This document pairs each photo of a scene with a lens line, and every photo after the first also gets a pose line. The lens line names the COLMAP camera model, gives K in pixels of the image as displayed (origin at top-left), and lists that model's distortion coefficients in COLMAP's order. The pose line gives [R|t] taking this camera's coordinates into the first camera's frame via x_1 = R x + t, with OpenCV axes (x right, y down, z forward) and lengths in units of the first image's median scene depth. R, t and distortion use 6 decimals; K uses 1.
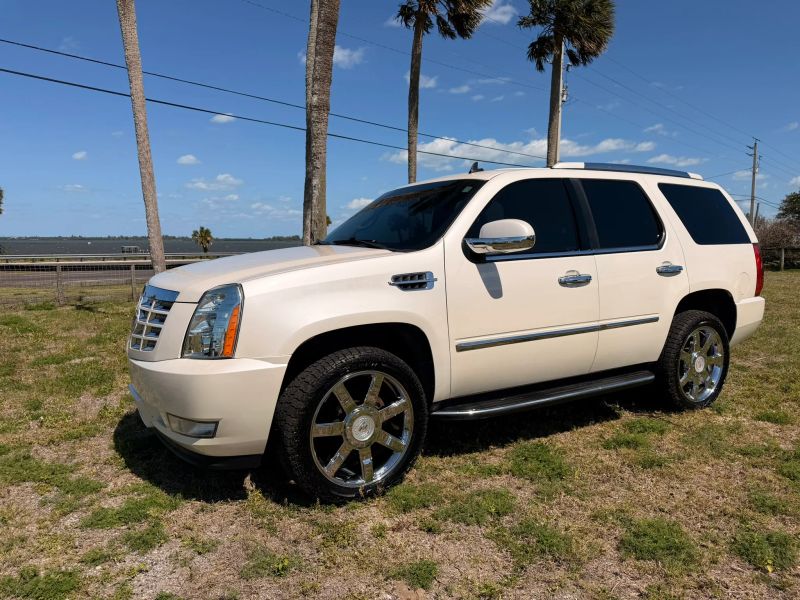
lens RADIAL K [[563.1, 0, 397.6], [0, 563.1, 298.6], [0, 0, 1]] dist [0.044895, -0.053216]
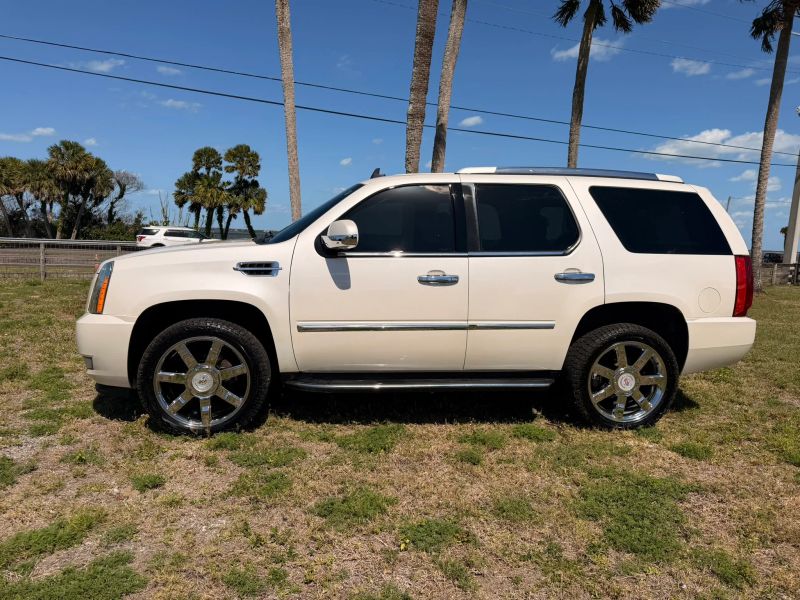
lens RADIAL K [[563.1, 0, 397.6], [0, 563.1, 298.6], [0, 0, 1]] dist [0.044895, -0.053216]
pose [[0.917316, 0.075661, -0.390905, 0.737808], [-0.075880, 0.997005, 0.014912, -0.007197], [0.390862, 0.015983, 0.920310, -0.000222]]
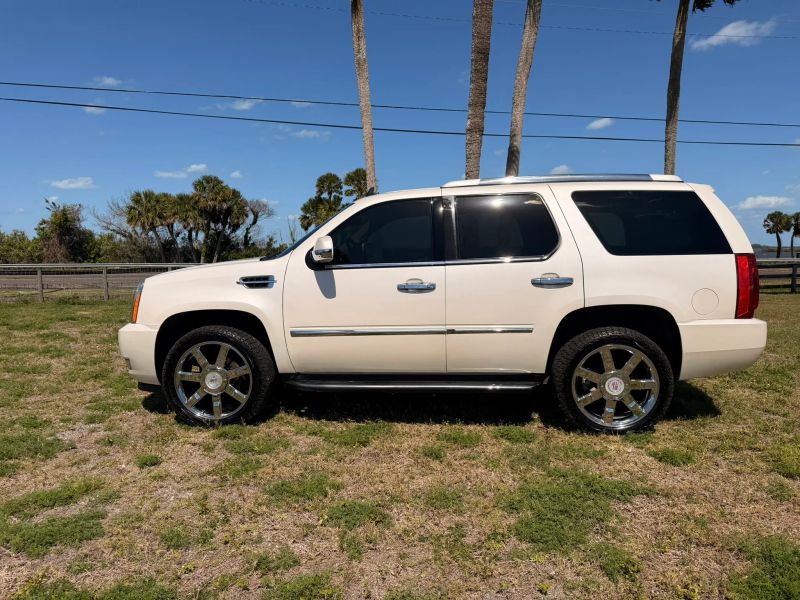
lens RADIAL K [[563.1, 0, 397.6], [0, 563.1, 298.6], [0, 0, 1]] dist [0.044895, -0.053216]
pose [[0.811111, 0.046794, -0.583018, 1.057398], [-0.054439, 0.998507, 0.004405, -0.013821], [0.582354, 0.028166, 0.812448, 0.067651]]
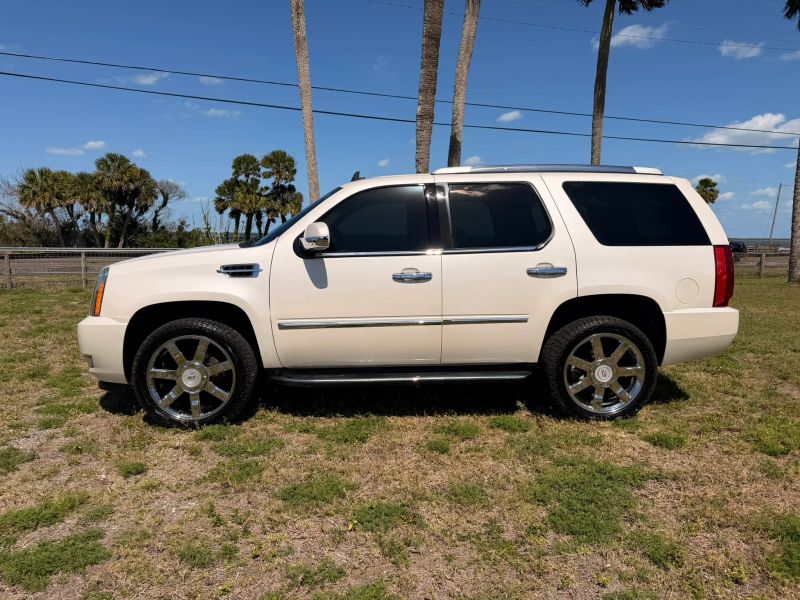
lens RADIAL K [[563.1, 0, 397.6], [0, 563.1, 298.6], [0, 0, 1]] dist [0.044895, -0.053216]
pose [[0.888214, 0.056438, -0.455950, 0.886377], [-0.053180, 0.998385, 0.019985, -0.011570], [0.456341, 0.006497, 0.889781, 0.013209]]
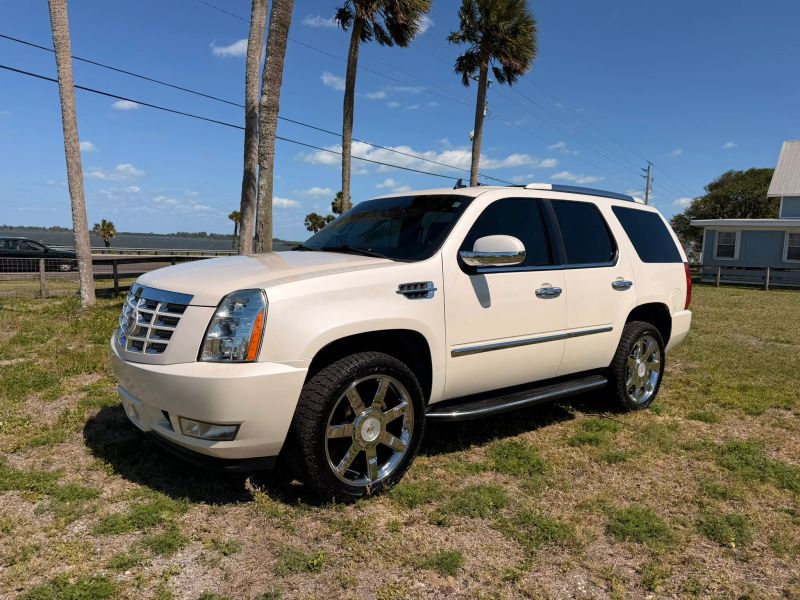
lens RADIAL K [[563.3, 0, 397.4], [0, 563.3, 302.3], [0, 0, 1]] dist [0.048149, -0.059169]
pose [[0.987690, 0.023186, 0.154696, -0.161292], [-0.023278, 0.999728, -0.001215, -0.005619], [-0.154682, -0.002401, 0.987961, -0.037692]]
